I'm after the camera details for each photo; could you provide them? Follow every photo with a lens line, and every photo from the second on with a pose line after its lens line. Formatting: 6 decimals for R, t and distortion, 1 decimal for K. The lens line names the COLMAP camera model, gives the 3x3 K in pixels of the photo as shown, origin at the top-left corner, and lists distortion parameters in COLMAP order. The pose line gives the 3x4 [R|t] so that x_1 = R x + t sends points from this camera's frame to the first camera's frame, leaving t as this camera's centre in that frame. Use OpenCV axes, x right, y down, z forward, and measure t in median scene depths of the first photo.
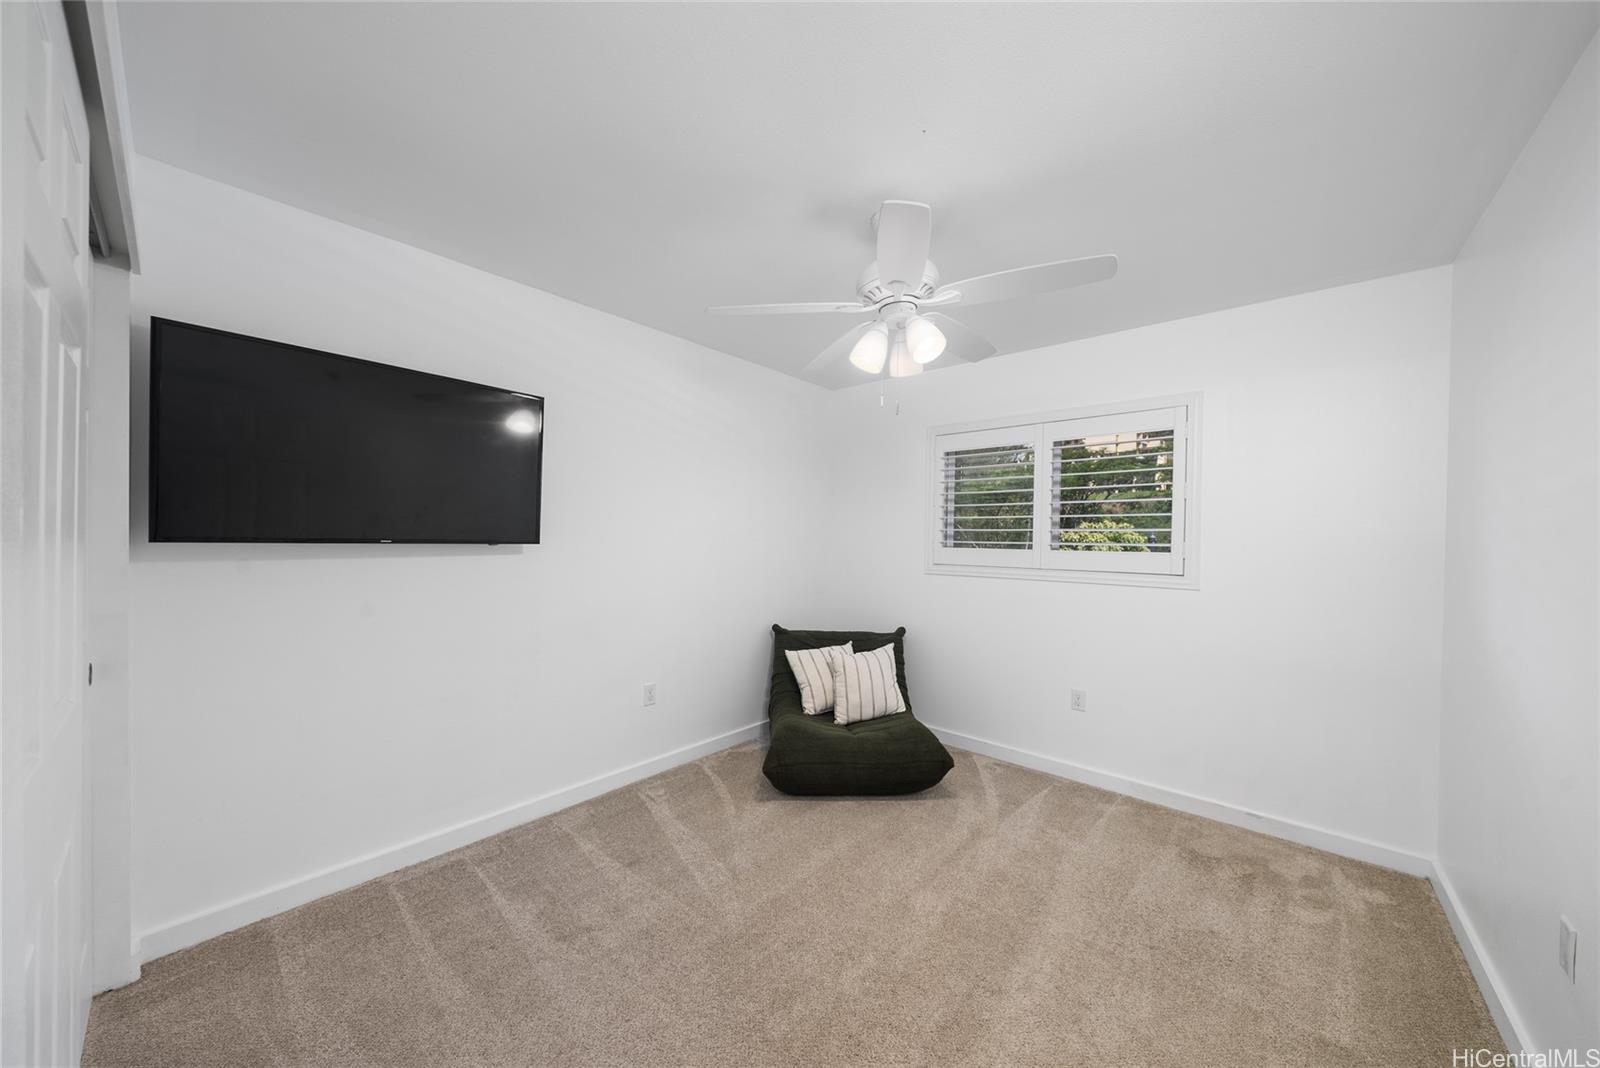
lens RADIAL K [[552.2, 0, 795.2], [0, 552.2, 535.4], [0, 0, 1]] dist [-0.002069, 0.000510]
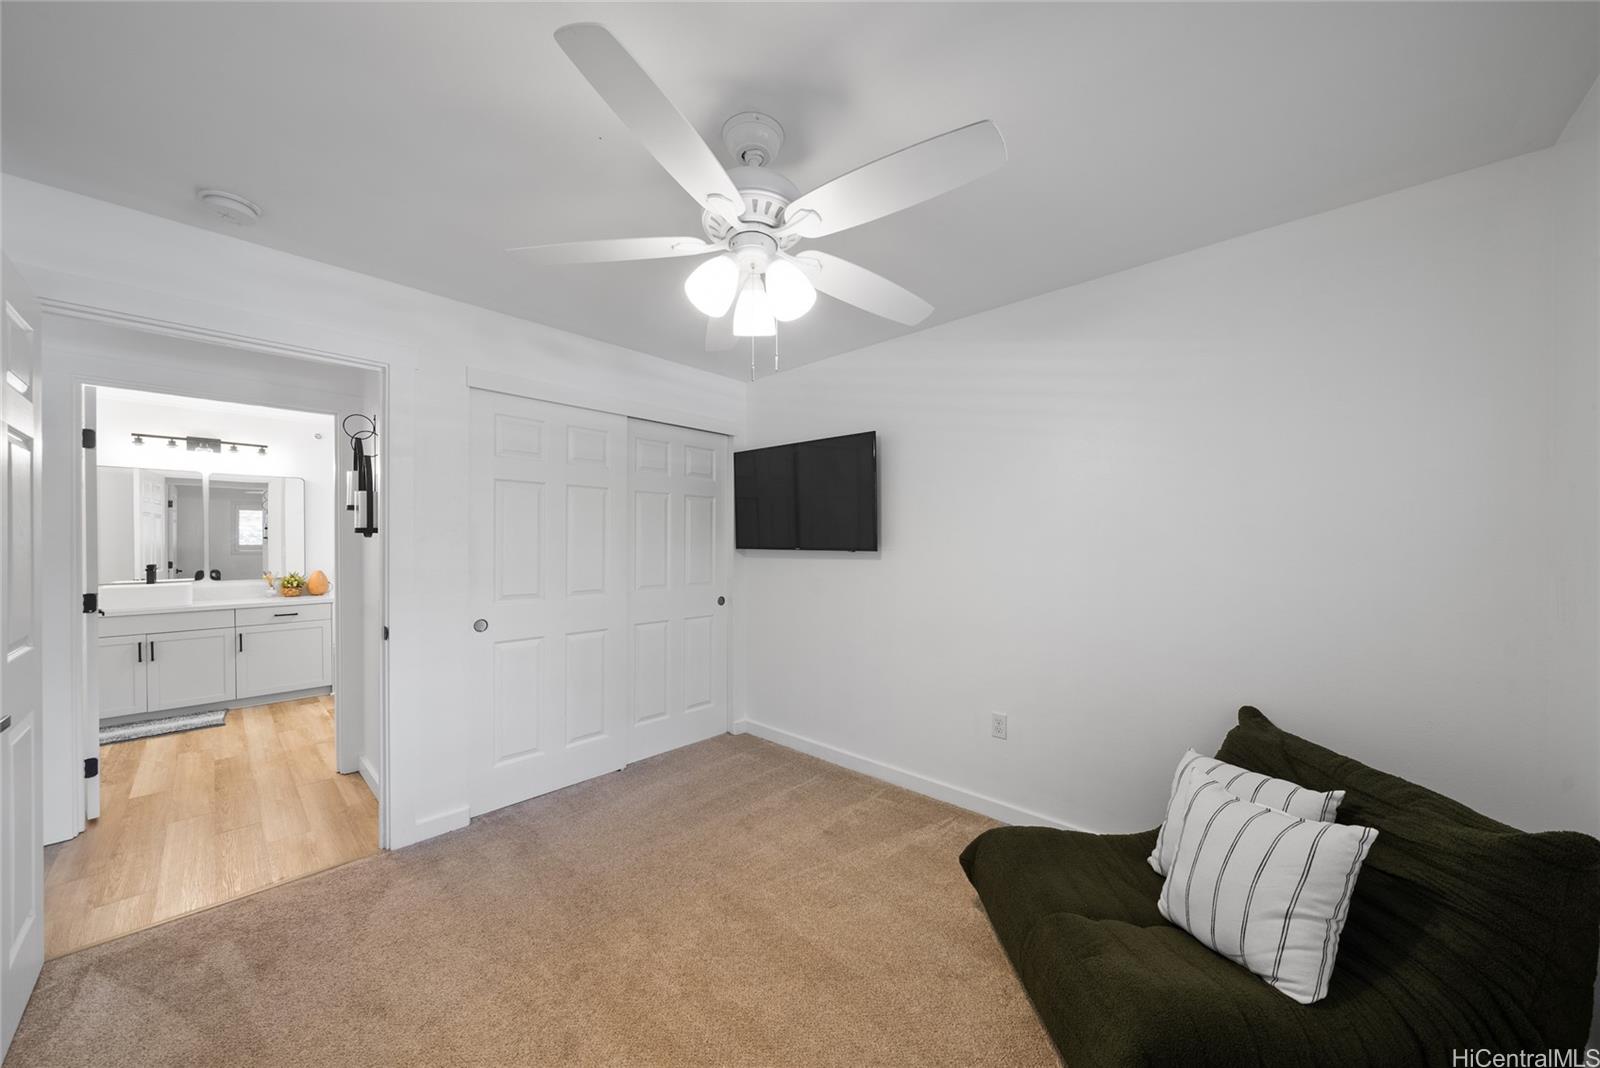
lens RADIAL K [[552.2, 0, 804.9], [0, 552.2, 537.8], [0, 0, 1]] dist [-0.002069, 0.000510]
pose [[-0.020637, -0.023625, -0.999508, 0.885586], [0.001792, 0.999718, -0.023667, 0.016002], [0.999785, -0.002280, -0.020589, 1.014125]]
